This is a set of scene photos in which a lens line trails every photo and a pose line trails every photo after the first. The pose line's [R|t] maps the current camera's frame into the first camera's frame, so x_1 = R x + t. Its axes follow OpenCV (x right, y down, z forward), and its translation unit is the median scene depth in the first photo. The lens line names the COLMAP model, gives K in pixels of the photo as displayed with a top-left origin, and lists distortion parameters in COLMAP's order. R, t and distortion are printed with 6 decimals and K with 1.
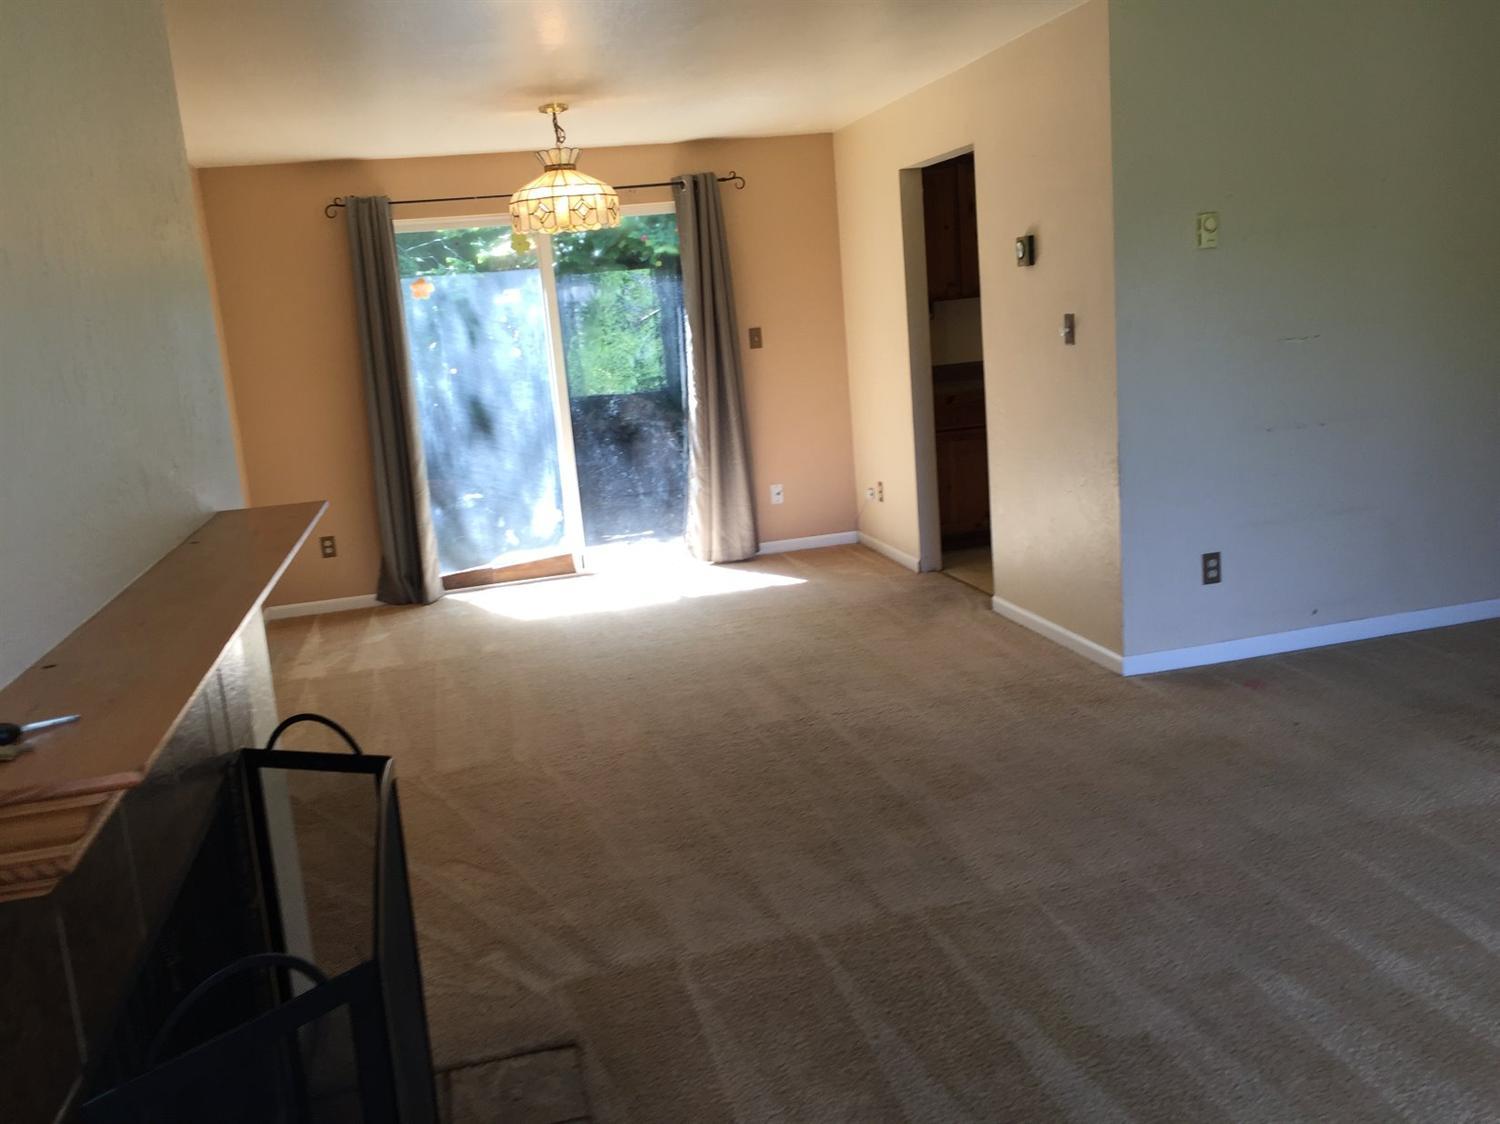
lens RADIAL K [[1266.7, 0, 745.5], [0, 1266.7, 558.3], [0, 0, 1]] dist [0.067912, -0.075643]
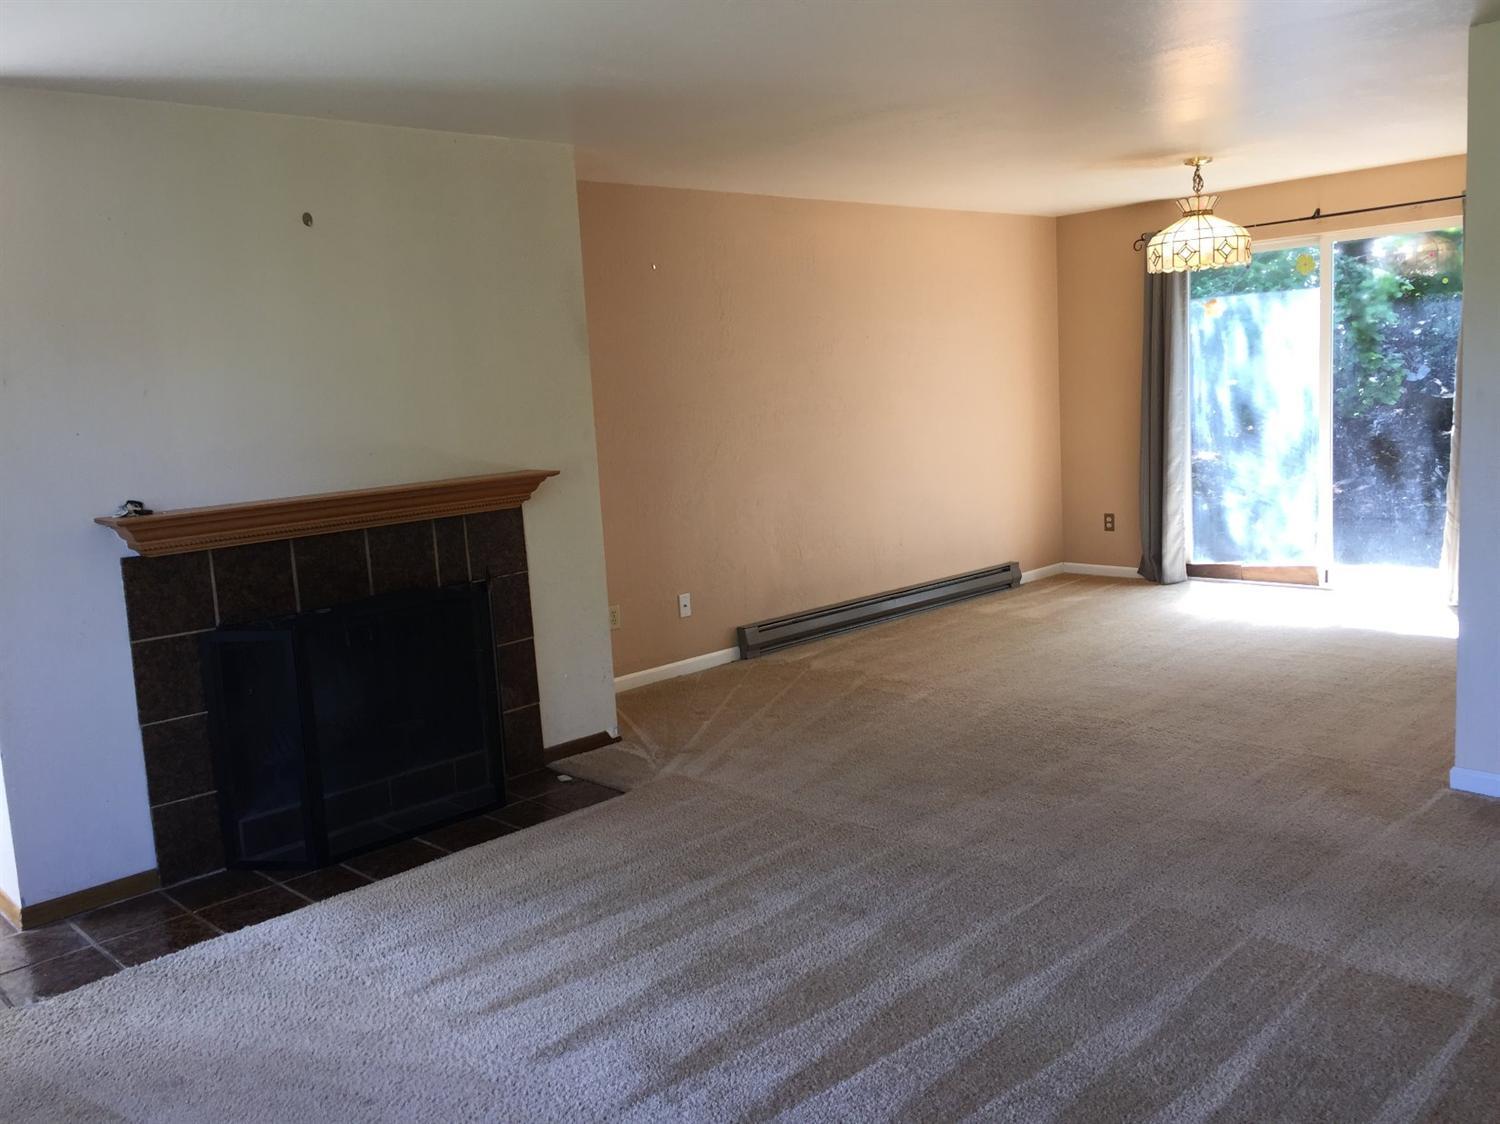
lens RADIAL K [[1266.7, 0, 745.5], [0, 1266.7, 558.3], [0, 0, 1]] dist [0.067912, -0.075643]
pose [[0.515609, 0.178182, -0.838092, 0.511908], [-0.152546, 0.981601, 0.114844, -0.061235], [0.843135, 0.068634, 0.533303, 0.069865]]
